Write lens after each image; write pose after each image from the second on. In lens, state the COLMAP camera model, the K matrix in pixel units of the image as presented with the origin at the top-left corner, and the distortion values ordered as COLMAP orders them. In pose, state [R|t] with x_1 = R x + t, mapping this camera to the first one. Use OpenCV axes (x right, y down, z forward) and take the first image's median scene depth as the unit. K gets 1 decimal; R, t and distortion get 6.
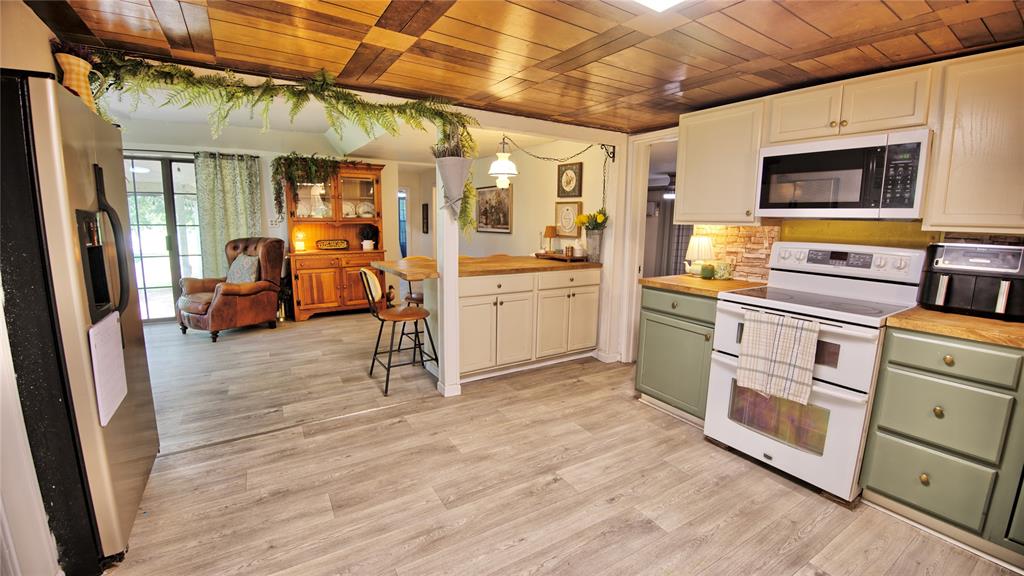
lens RADIAL K [[415.0, 0, 510.1], [0, 415.0, 286.1], [0, 0, 1]] dist [-0.039330, -0.002243]
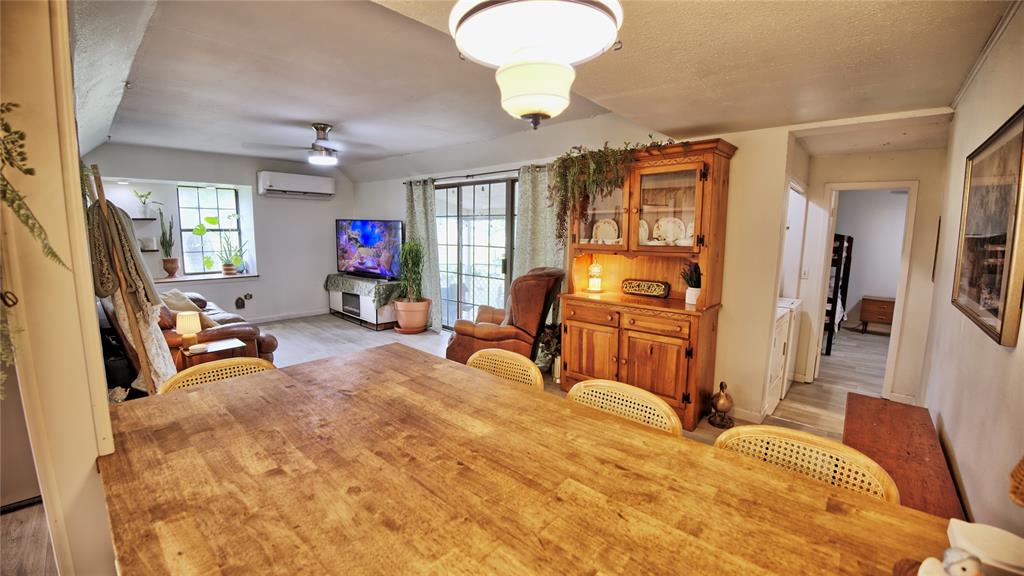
lens RADIAL K [[415.0, 0, 510.1], [0, 415.0, 286.1], [0, 0, 1]] dist [-0.039330, -0.002243]
pose [[0.272010, 0.116381, -0.955231, 0.149532], [-0.154652, 0.985043, 0.075975, -0.170221], [0.949786, 0.127062, 0.285940, 0.905802]]
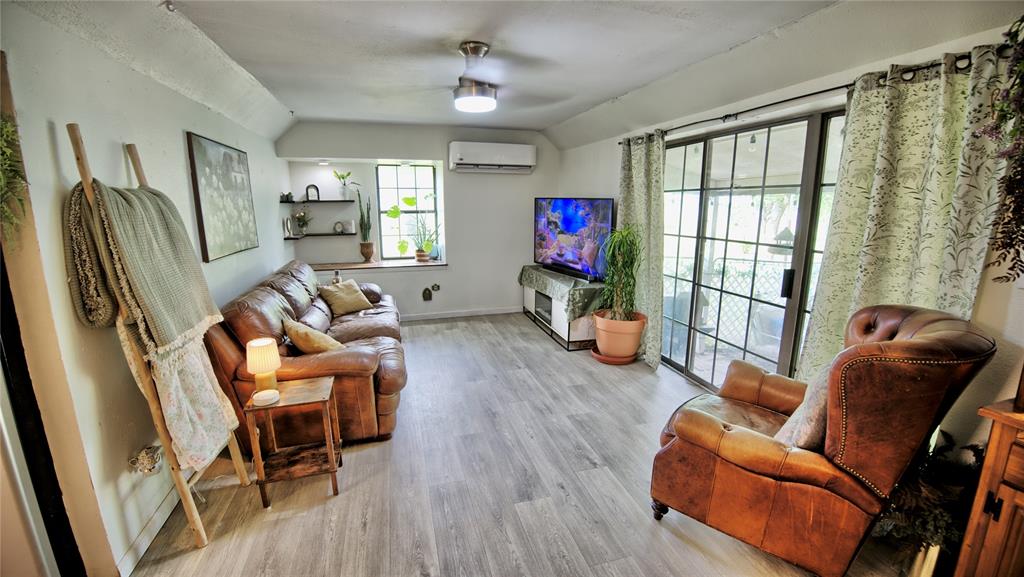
lens RADIAL K [[415.0, 0, 510.1], [0, 415.0, 286.6], [0, 0, 1]] dist [-0.039330, -0.002243]
pose [[-0.265346, 0.171122, -0.948846, -0.318946], [-0.149380, 0.964944, 0.215799, -0.200248], [0.952511, 0.199000, -0.230481, 0.967643]]
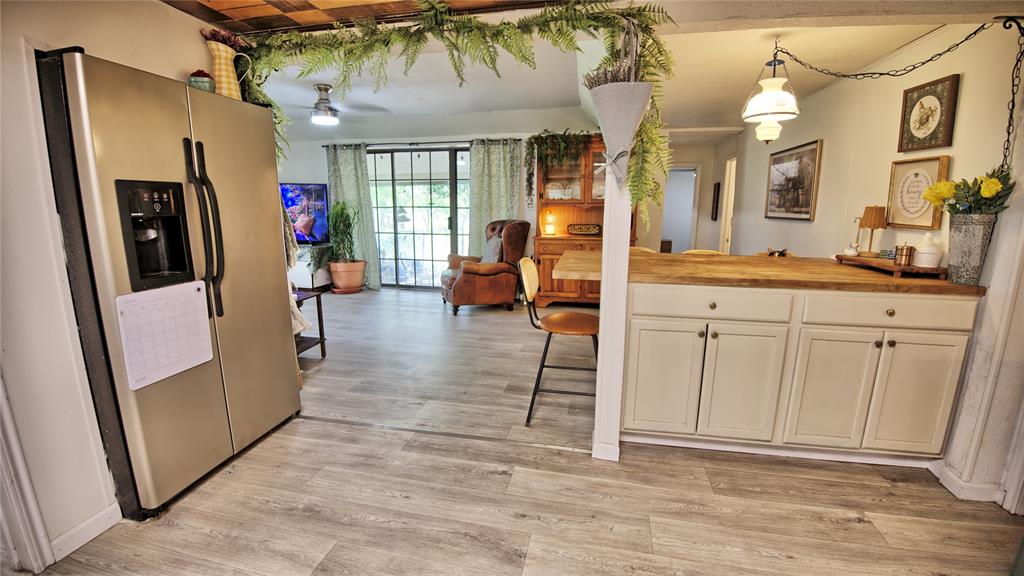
lens RADIAL K [[415.0, 0, 510.1], [0, 415.0, 286.1], [0, 0, 1]] dist [-0.039330, -0.002243]
pose [[0.724261, 0.119669, -0.679062, 0.127843], [-0.100945, 0.992616, 0.067262, -0.030768], [0.682097, 0.019833, 0.730993, 0.313636]]
